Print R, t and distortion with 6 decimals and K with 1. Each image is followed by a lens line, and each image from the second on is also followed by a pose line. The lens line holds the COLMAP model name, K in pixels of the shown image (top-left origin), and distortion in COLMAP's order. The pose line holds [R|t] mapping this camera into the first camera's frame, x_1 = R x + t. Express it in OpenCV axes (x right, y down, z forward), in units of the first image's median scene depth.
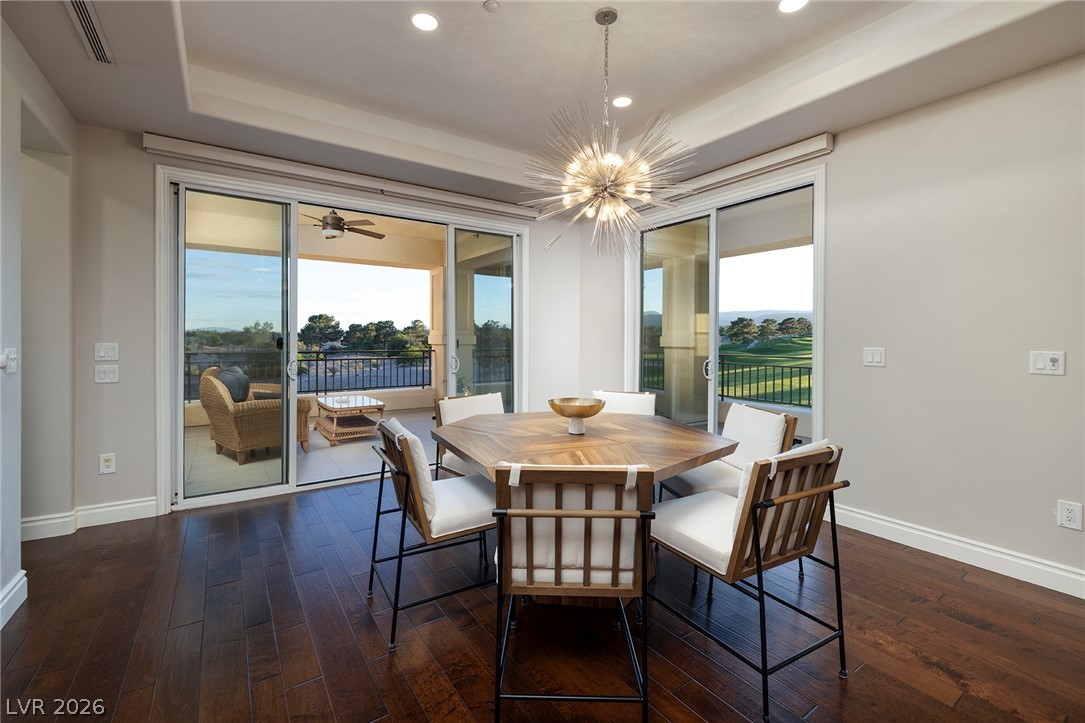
lens RADIAL K [[457.1, 0, 563.0], [0, 457.1, 338.1], [0, 0, 1]] dist [0.005089, 0.000944]
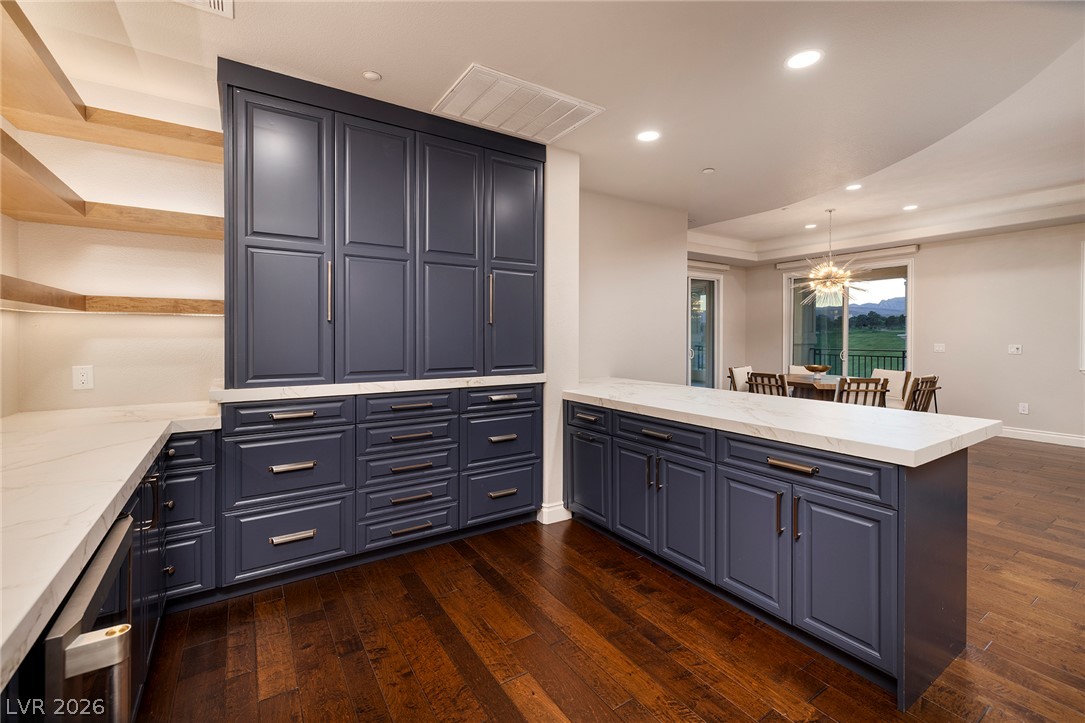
lens RADIAL K [[457.1, 0, 525.3], [0, 457.1, 338.2], [0, 0, 1]] dist [0.005089, 0.000944]
pose [[0.997719, 0.001129, -0.067495, -1.567991], [-0.000384, 0.999939, 0.011050, -0.039048], [0.067503, -0.010999, 0.997658, -1.819735]]
